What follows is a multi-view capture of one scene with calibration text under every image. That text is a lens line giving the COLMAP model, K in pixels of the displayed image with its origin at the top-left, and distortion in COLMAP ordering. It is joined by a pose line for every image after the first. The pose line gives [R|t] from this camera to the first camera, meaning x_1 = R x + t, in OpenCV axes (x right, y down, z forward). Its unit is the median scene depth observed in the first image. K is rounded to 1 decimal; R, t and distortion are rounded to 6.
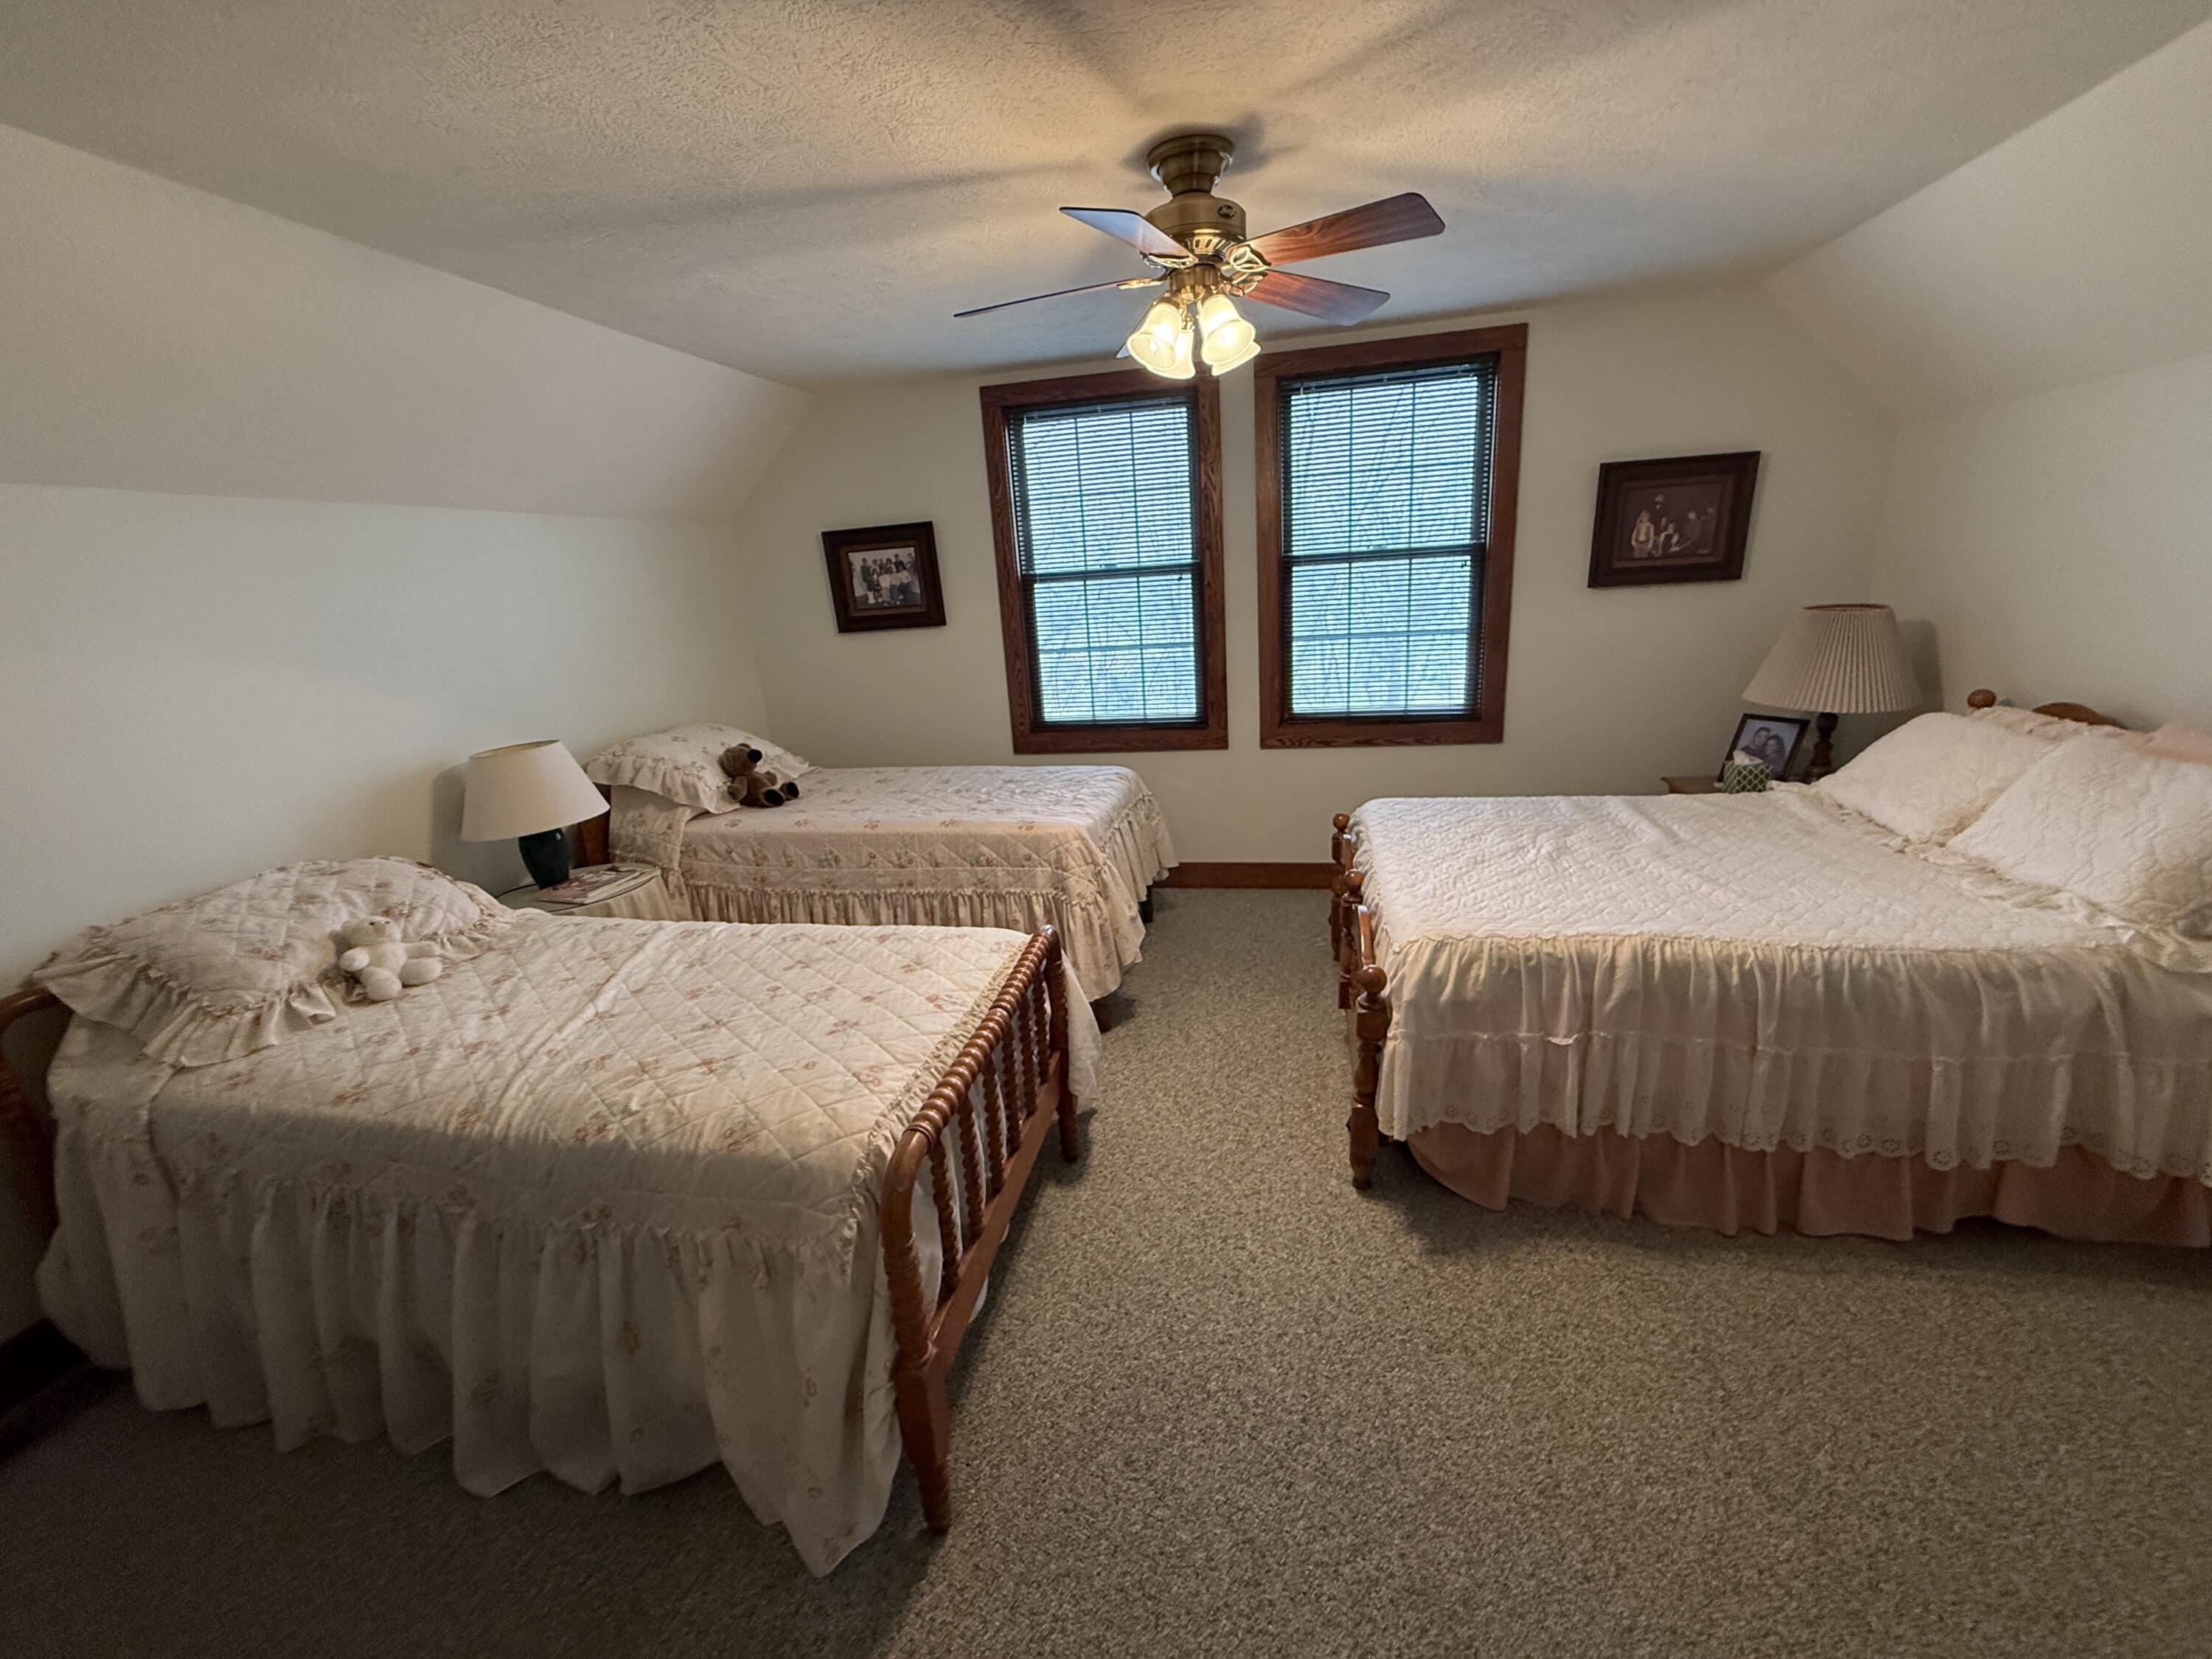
lens RADIAL K [[878.8, 0, 1097.8], [0, 878.8, 827.1], [0, 0, 1]] dist [-0.001451, -0.000044]
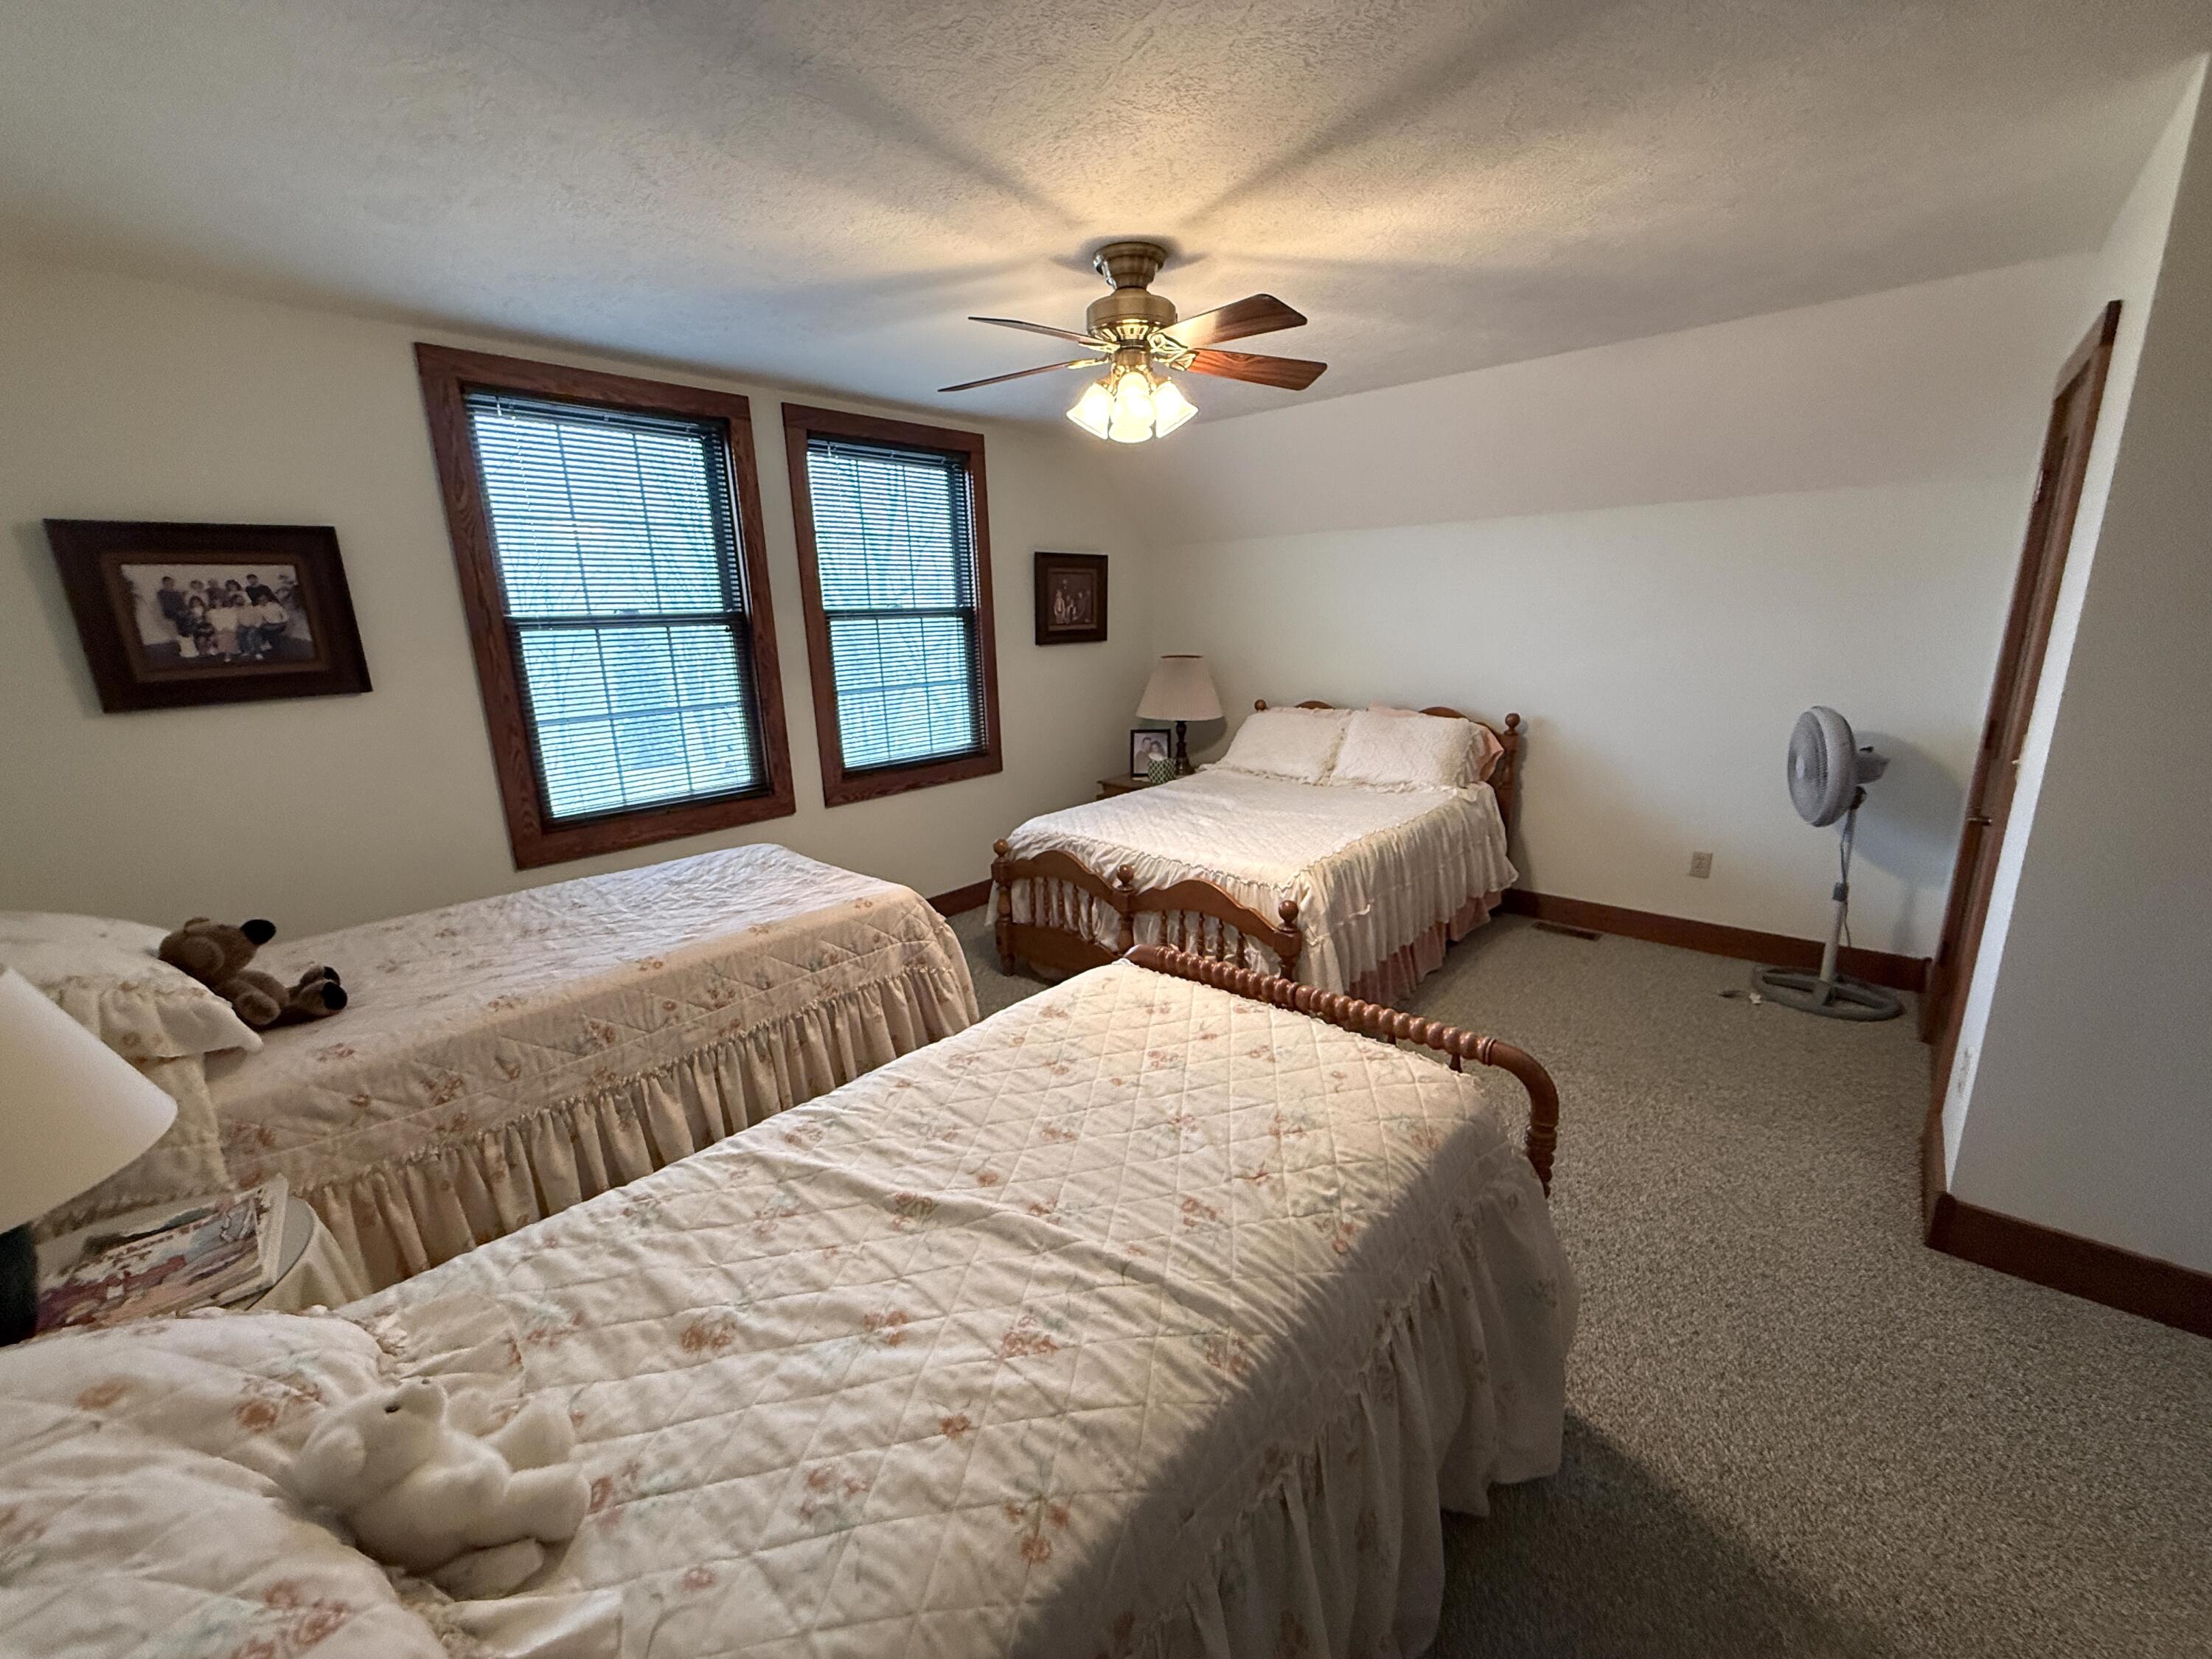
lens RADIAL K [[878.8, 0, 1100.7], [0, 878.8, 835.6], [0, 0, 1]] dist [-0.001451, -0.000044]
pose [[0.495129, -0.166438, 0.852728, -0.511311], [0.237027, 0.970125, 0.051725, -0.040791], [-0.835862, 0.176509, 0.519788, 0.273061]]
